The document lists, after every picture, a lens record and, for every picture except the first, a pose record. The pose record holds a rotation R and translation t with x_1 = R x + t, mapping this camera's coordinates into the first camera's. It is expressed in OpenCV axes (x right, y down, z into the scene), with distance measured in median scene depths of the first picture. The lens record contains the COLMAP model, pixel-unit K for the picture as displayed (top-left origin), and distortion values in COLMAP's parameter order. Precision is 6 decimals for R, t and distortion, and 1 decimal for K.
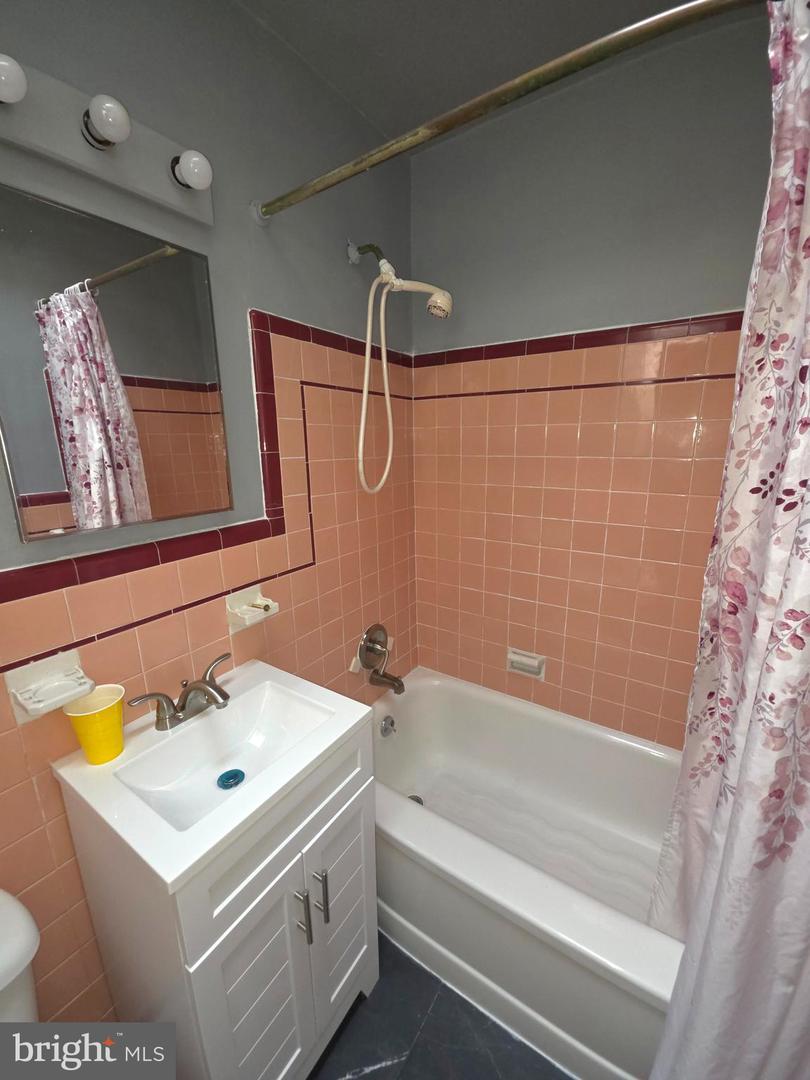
lens RADIAL K [[424.2, 0, 405.0], [0, 424.2, 540.0], [0, 0, 1]] dist [0.016369, -0.010049]
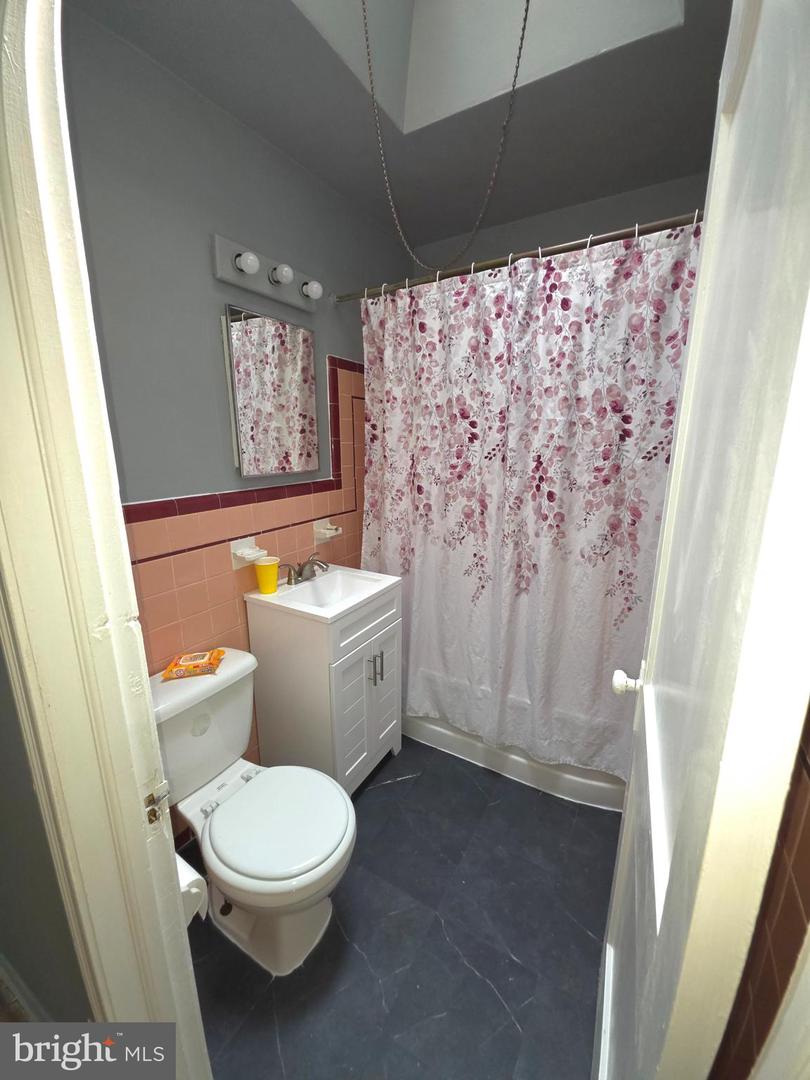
lens RADIAL K [[424.2, 0, 405.0], [0, 424.2, 540.0], [0, 0, 1]] dist [0.016369, -0.010049]
pose [[0.998600, -0.000367, 0.052887, -0.158877], [0.000397, 1.000000, -0.000545, 0.230838], [-0.052887, 0.000565, 0.998600, -0.819935]]
